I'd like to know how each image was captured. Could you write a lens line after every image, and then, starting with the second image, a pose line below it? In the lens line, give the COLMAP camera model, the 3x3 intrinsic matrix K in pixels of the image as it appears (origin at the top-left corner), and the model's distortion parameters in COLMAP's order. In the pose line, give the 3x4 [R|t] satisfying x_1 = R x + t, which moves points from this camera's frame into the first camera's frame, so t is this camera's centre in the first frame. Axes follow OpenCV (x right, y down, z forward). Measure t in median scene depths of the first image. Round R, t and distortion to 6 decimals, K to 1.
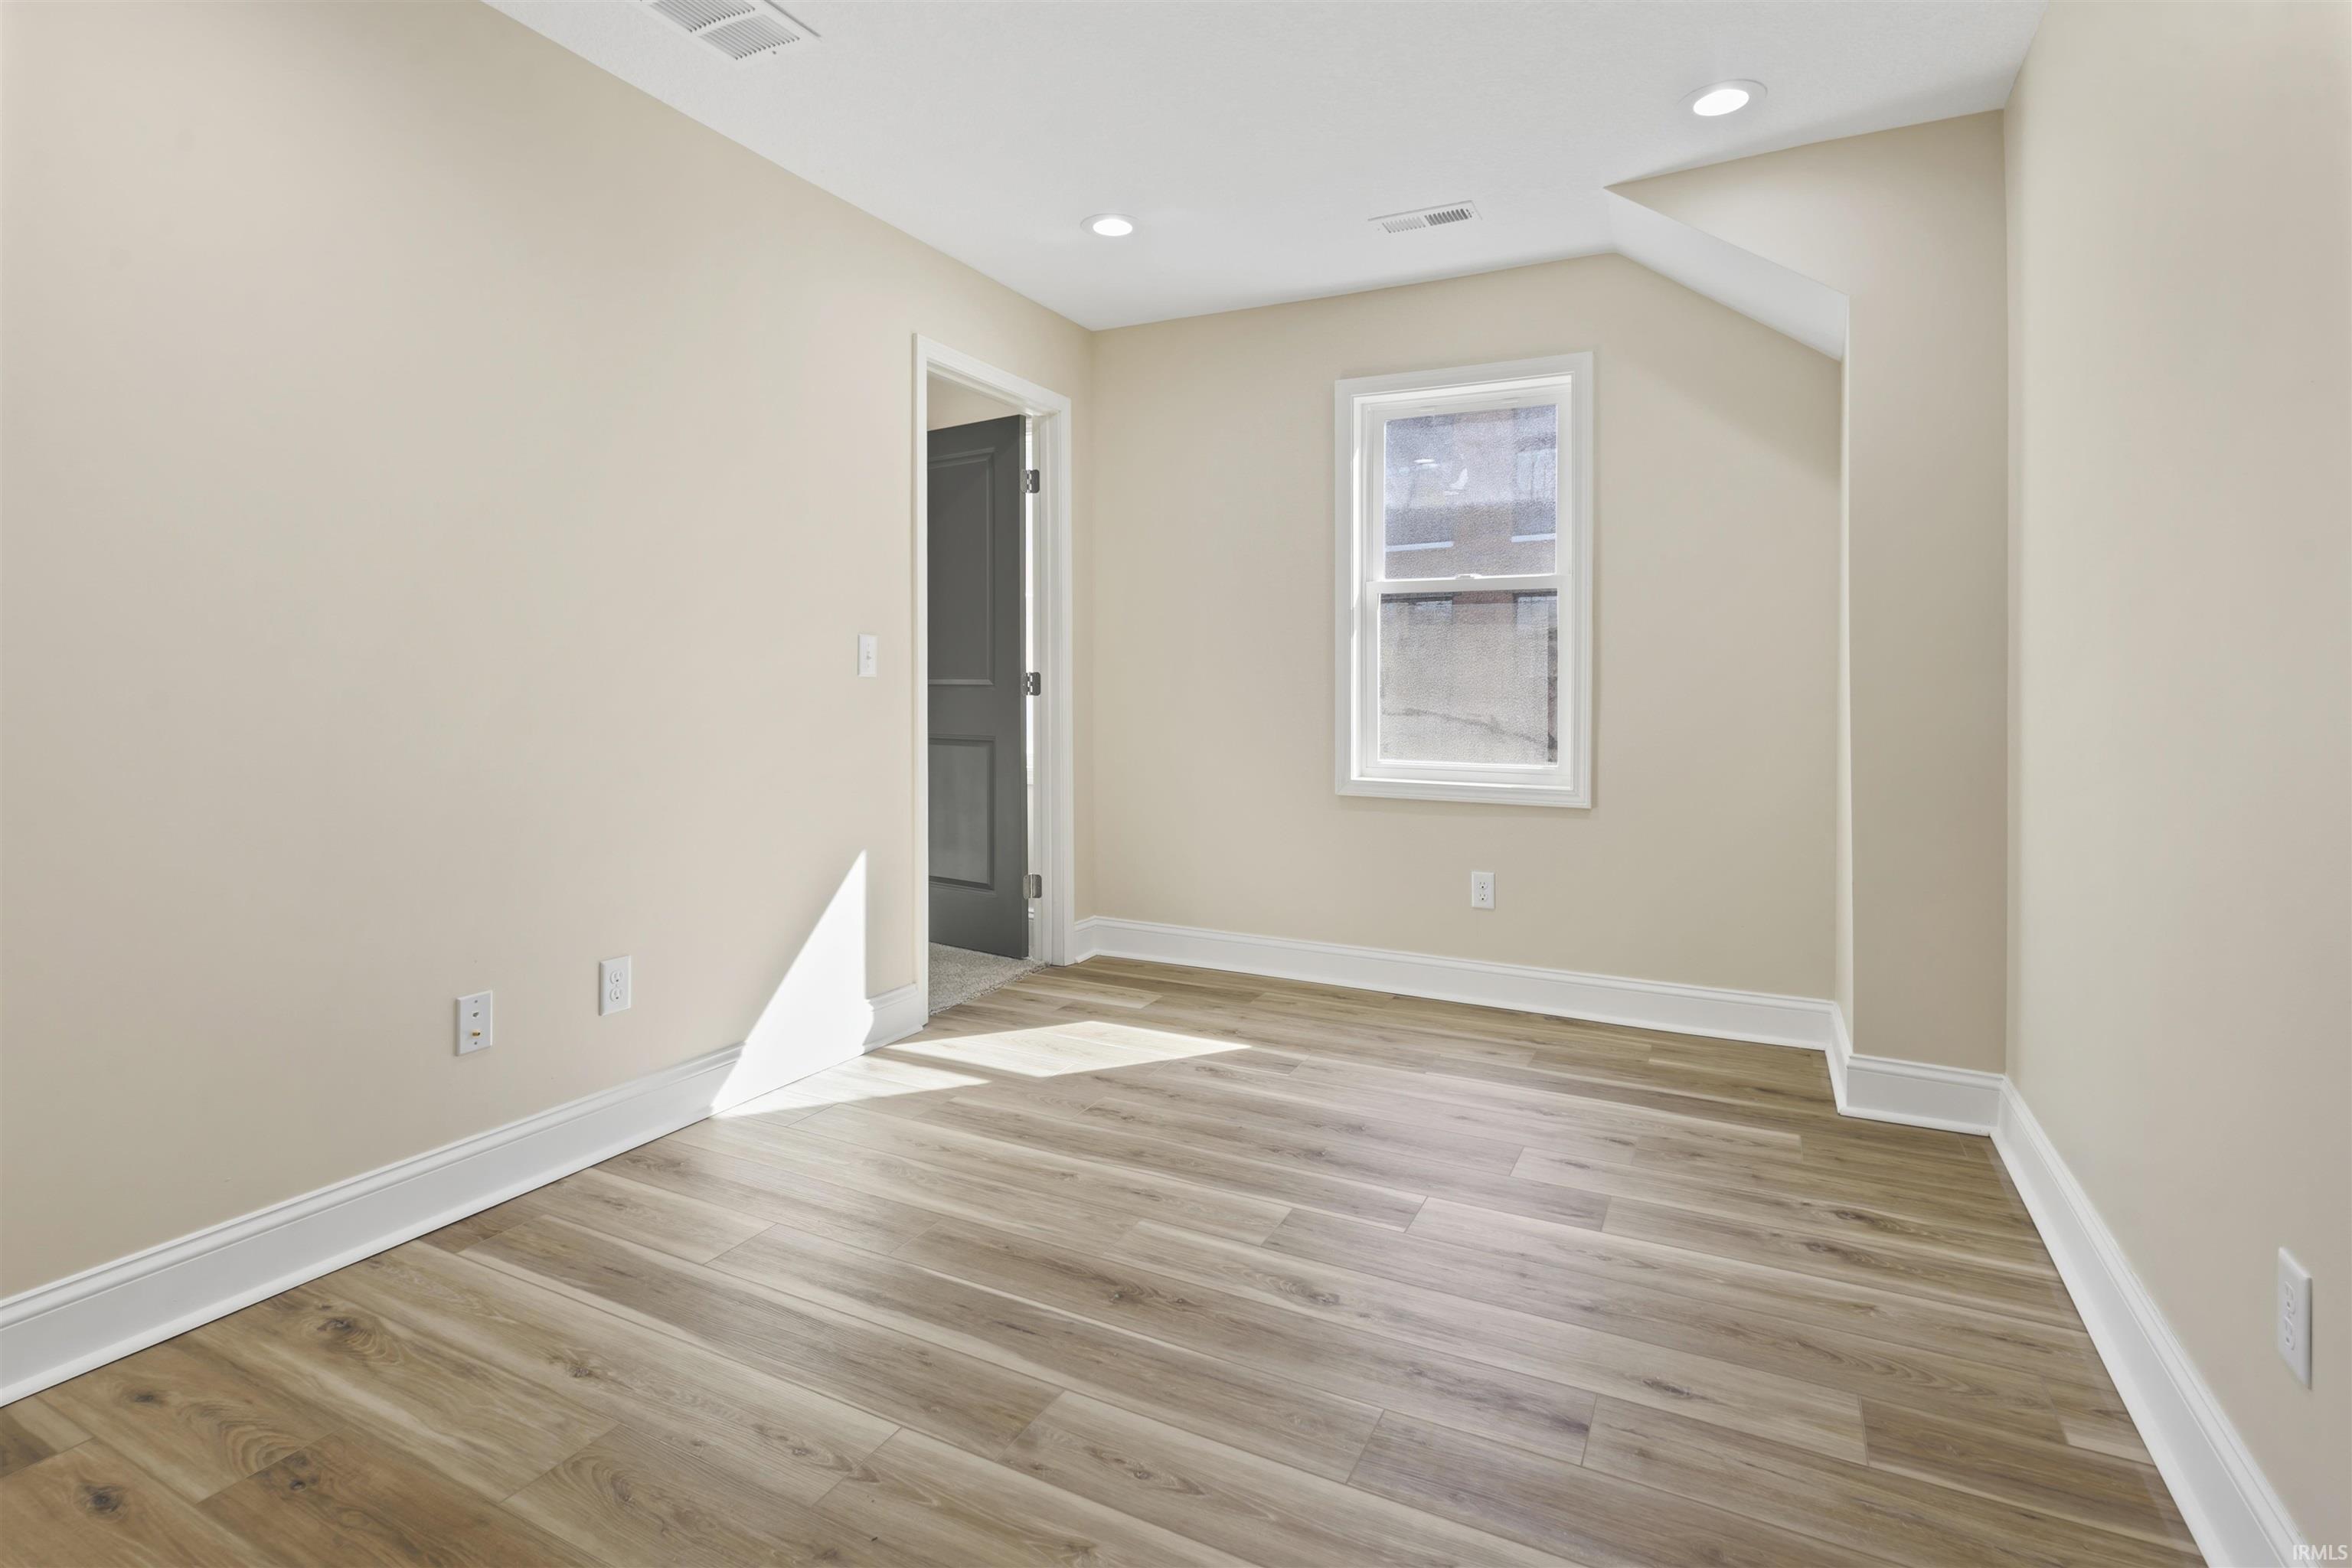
lens RADIAL K [[1132.4, 0, 1177.7], [0, 1132.4, 815.1], [0, 0, 1]] dist [0.011076, -0.000198]
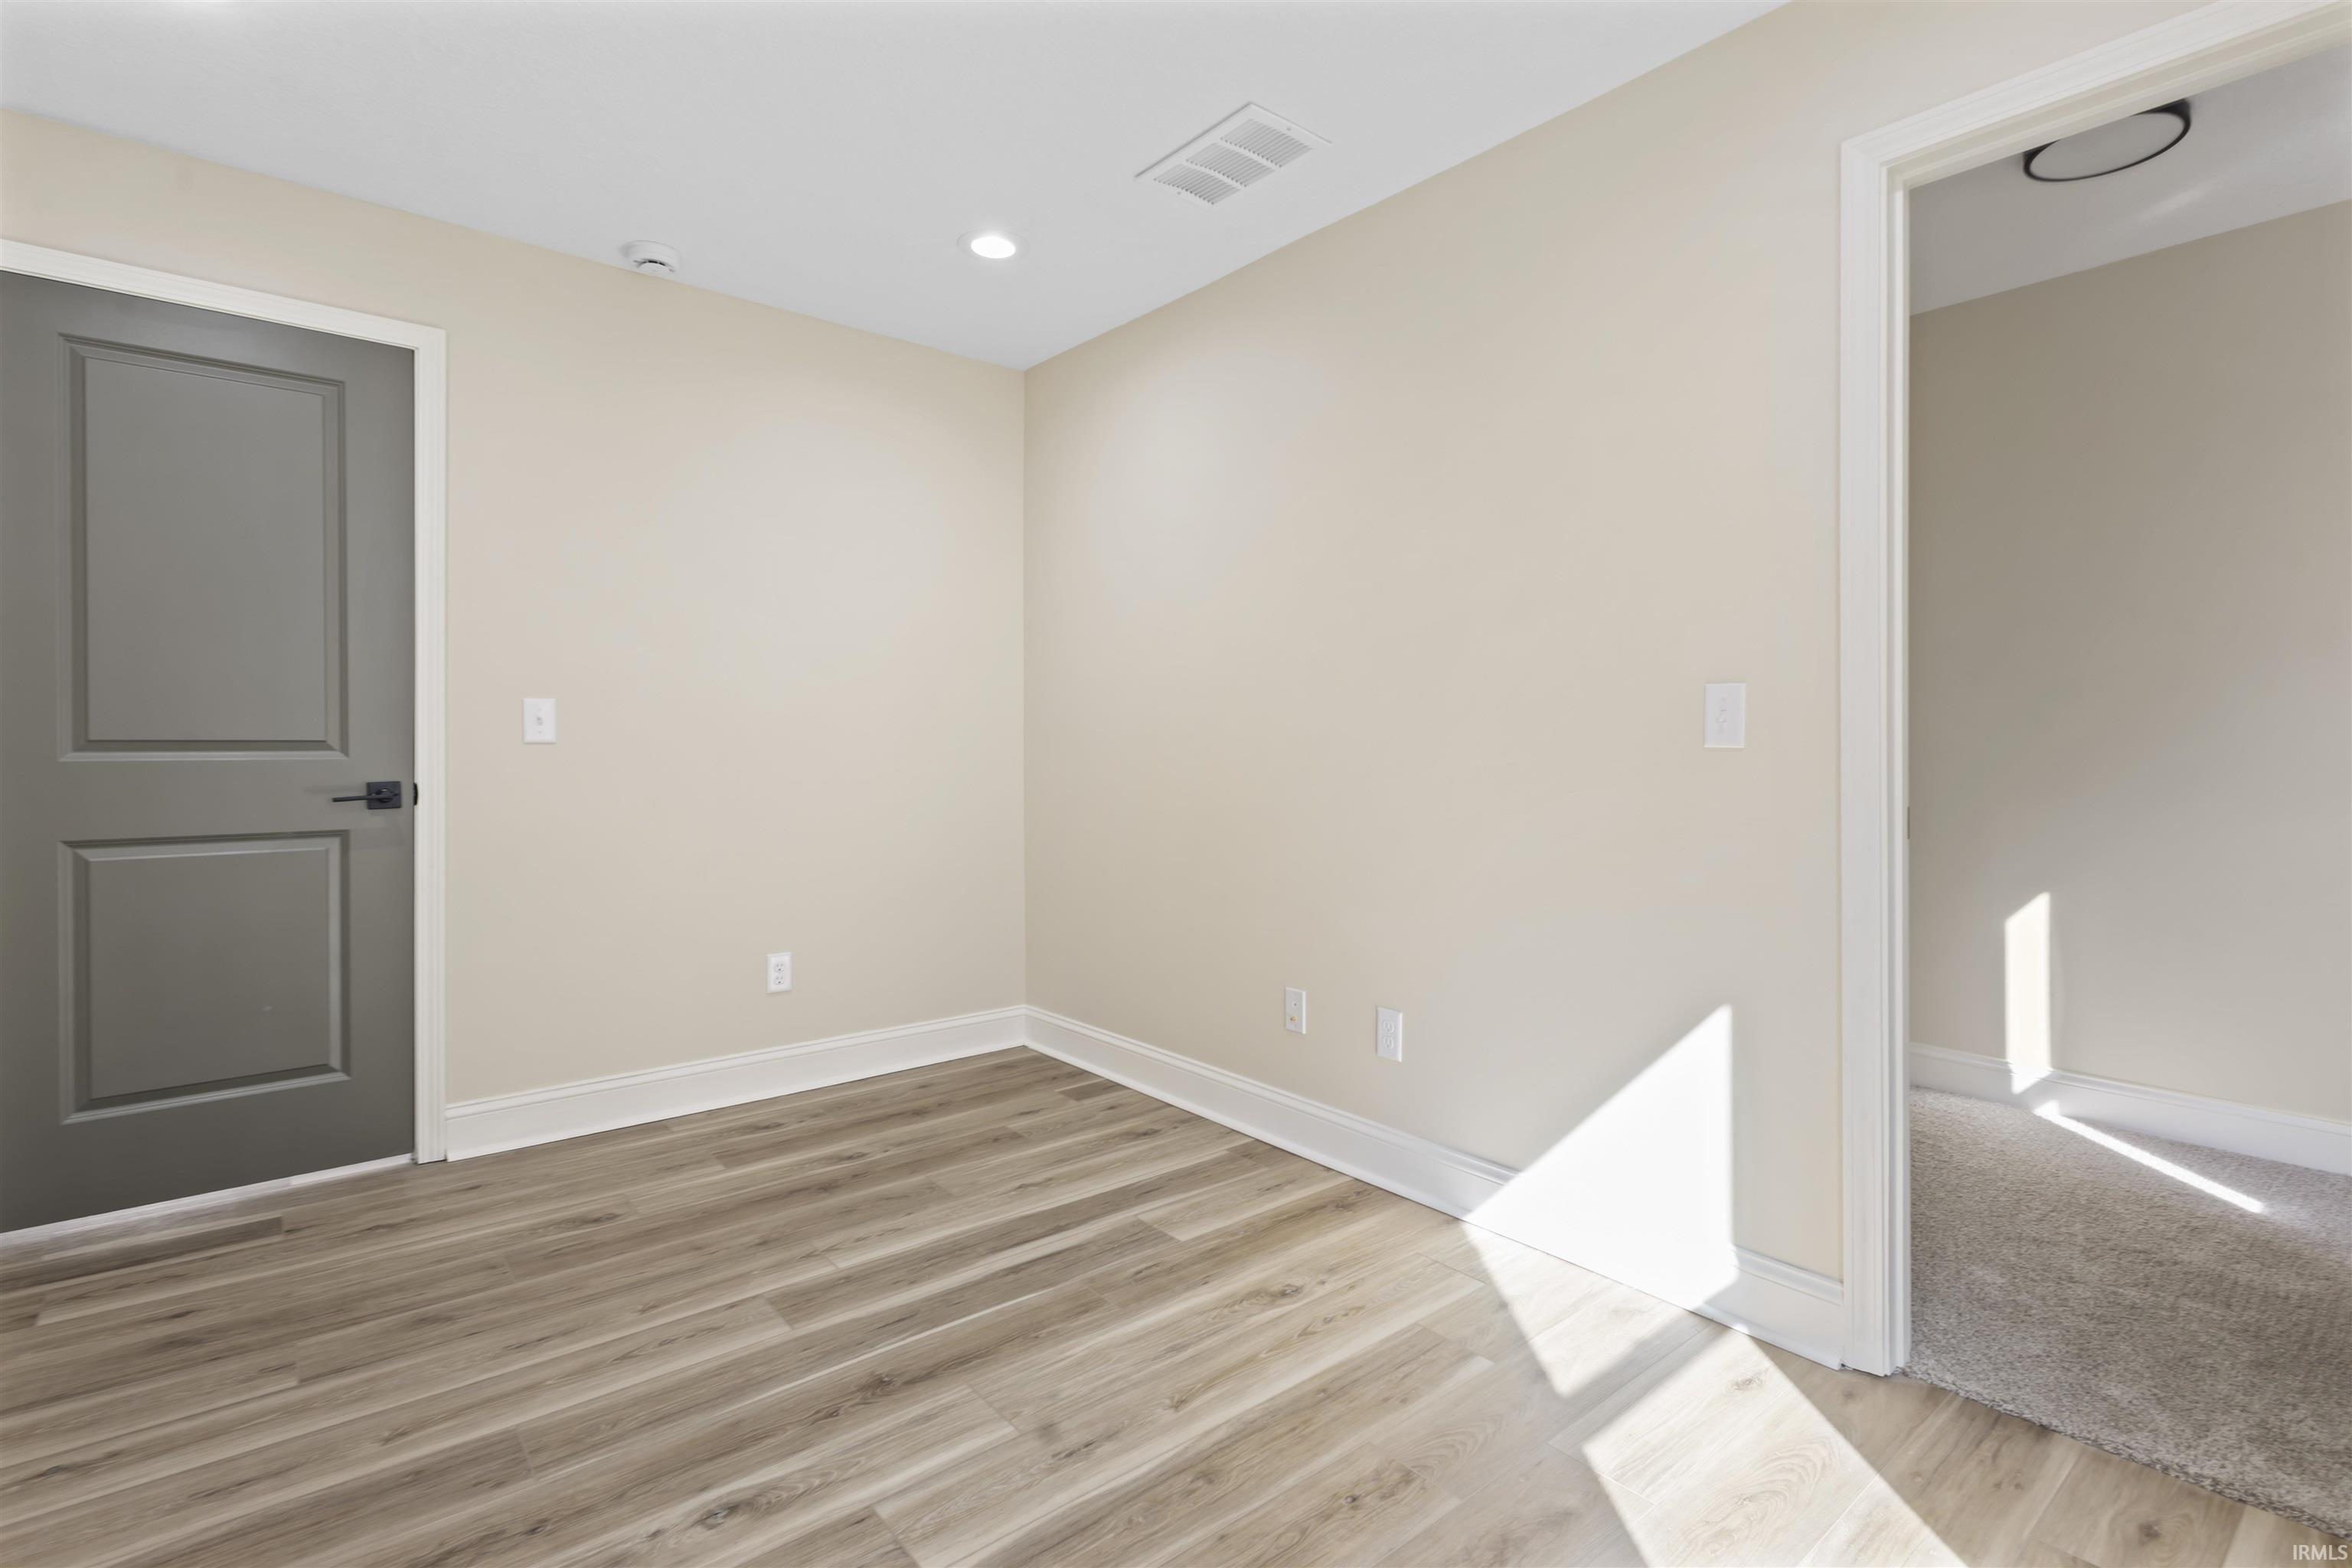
lens RADIAL K [[1094.3, 0, 1182.5], [0, 1094.3, 771.0], [0, 0, 1]] dist [0.001951, -0.000286]
pose [[-0.387012, 0.011424, -0.922004, 0.702165], [-0.115261, 0.991481, 0.060666, -0.180575], [0.914842, 0.129749, -0.382398, 1.506133]]
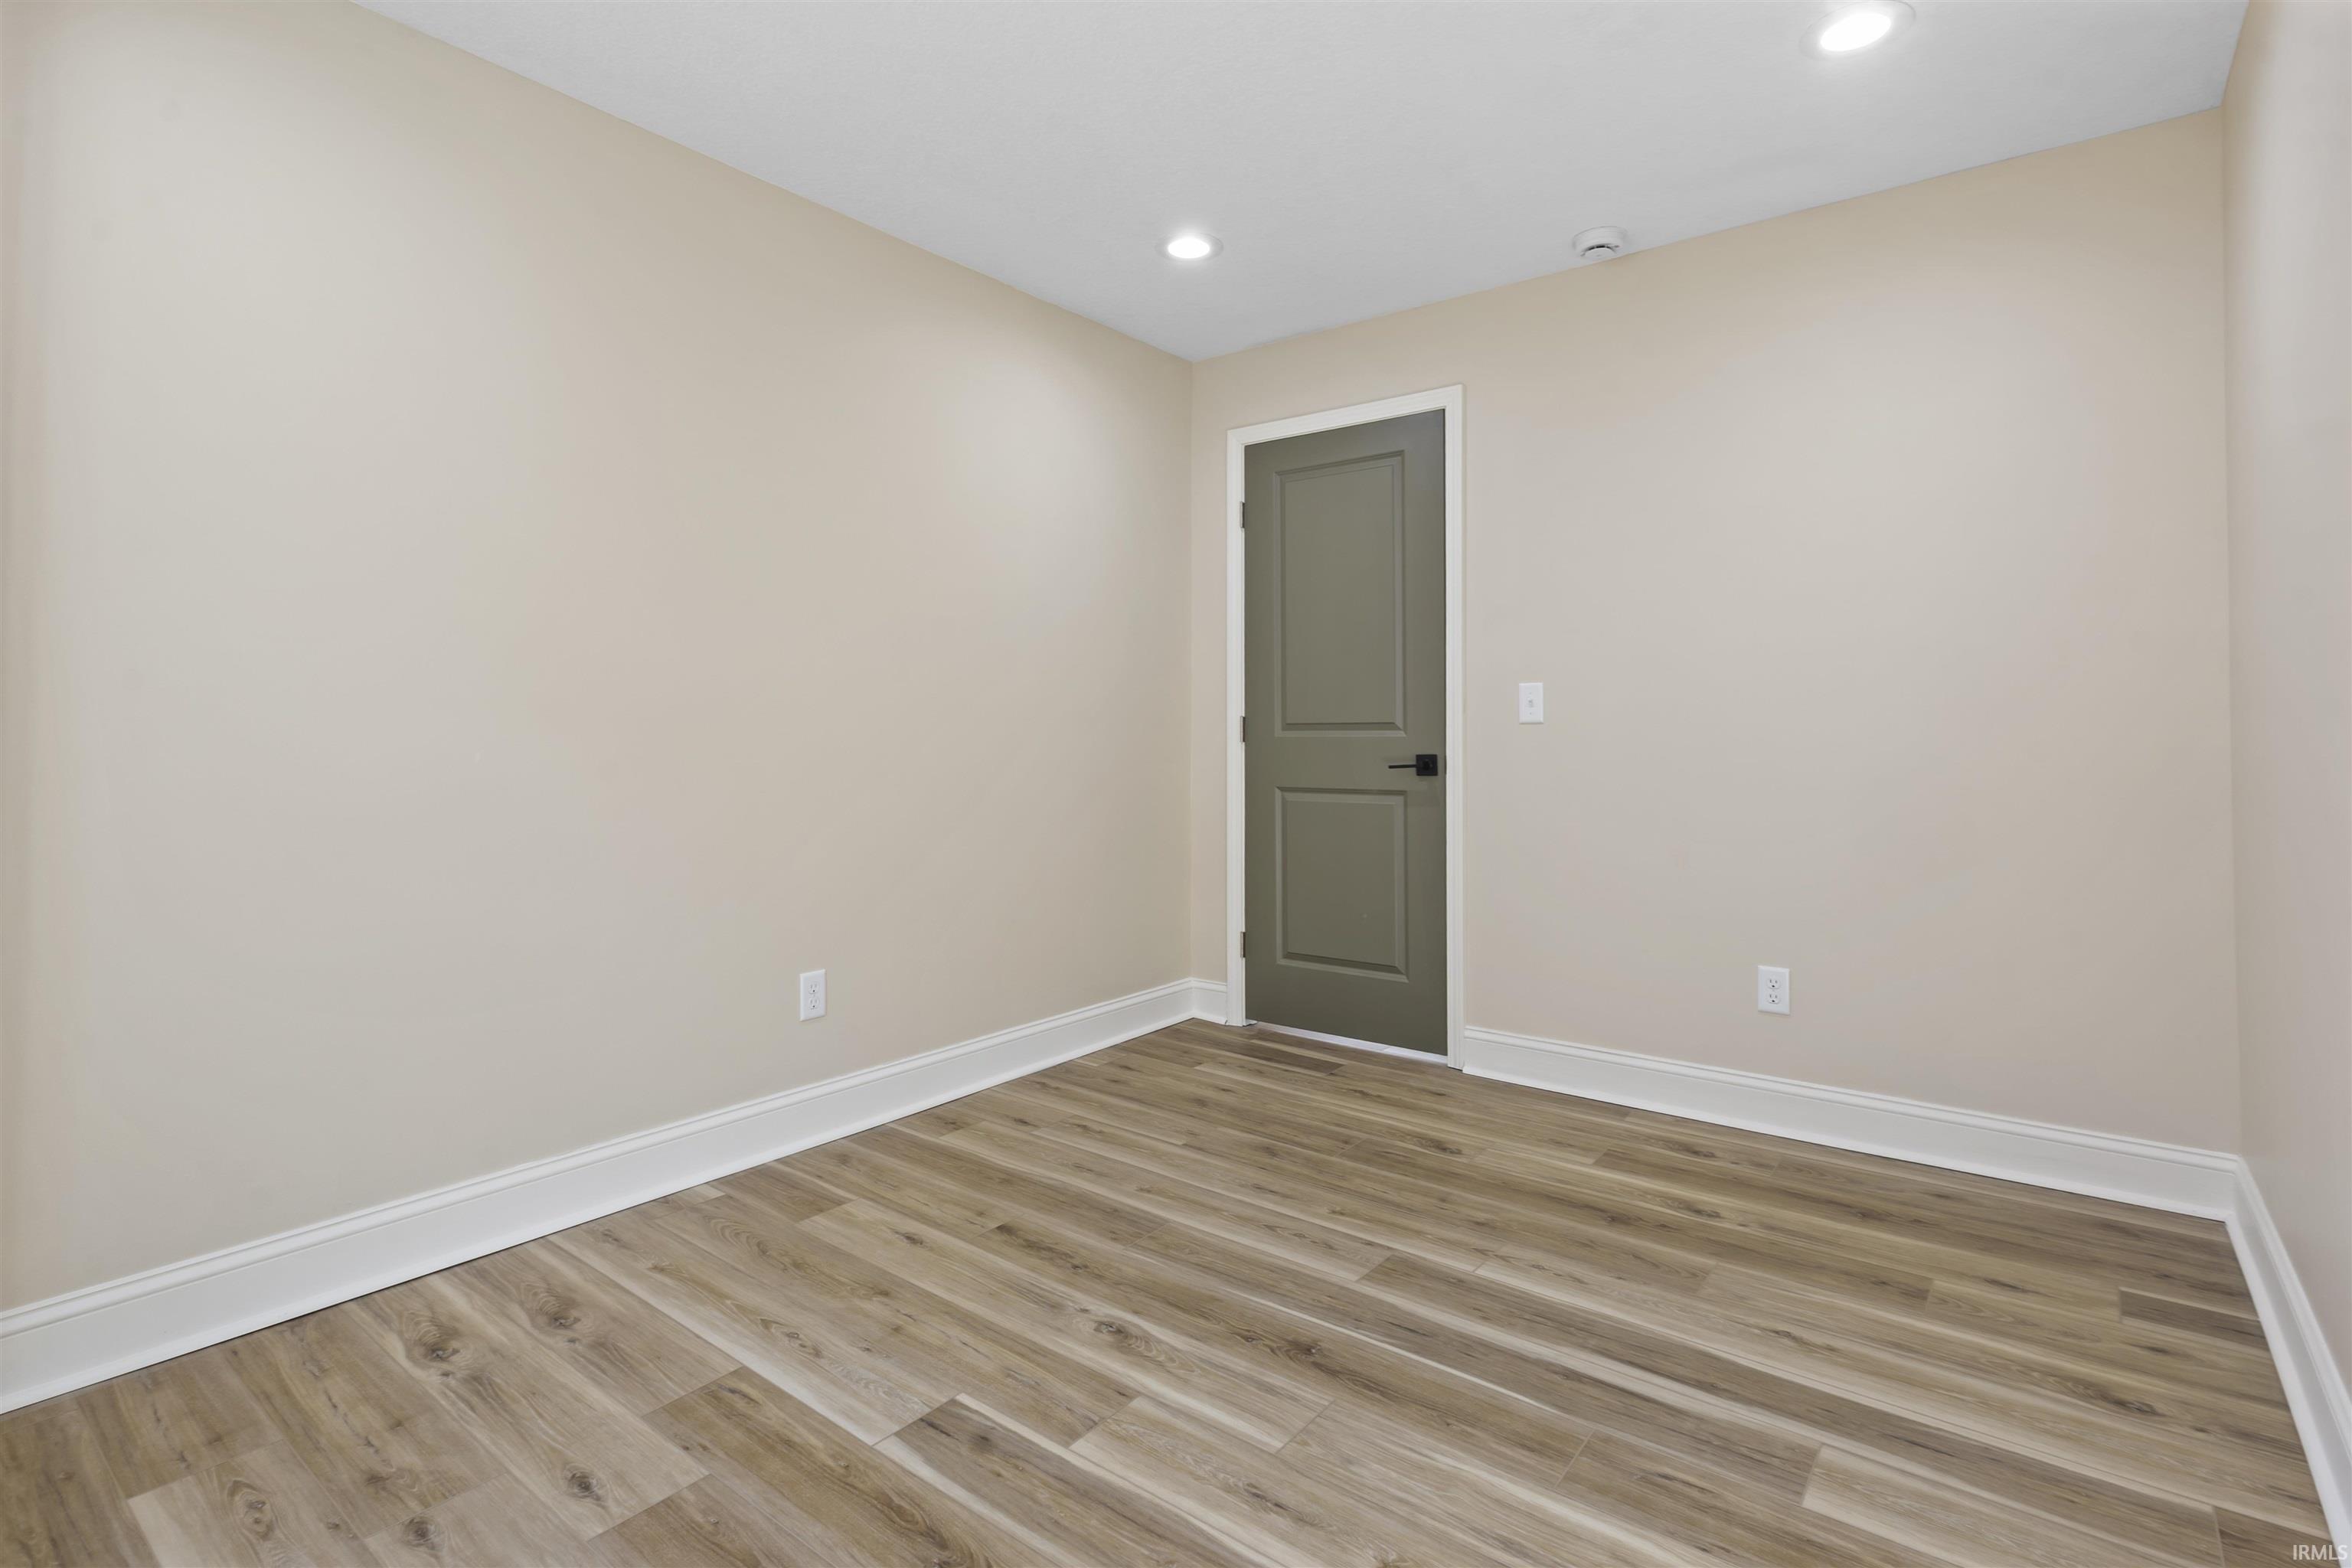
lens RADIAL K [[1129.4, 0, 1171.9], [0, 1129.4, 713.8], [0, 0, 1]] dist [0.002300, -0.000507]
pose [[-0.981887, -0.002347, 0.189454, -0.115960], [0.017525, 0.994512, 0.103148, -0.225863], [-0.188656, 0.104600, -0.976457, 1.896586]]
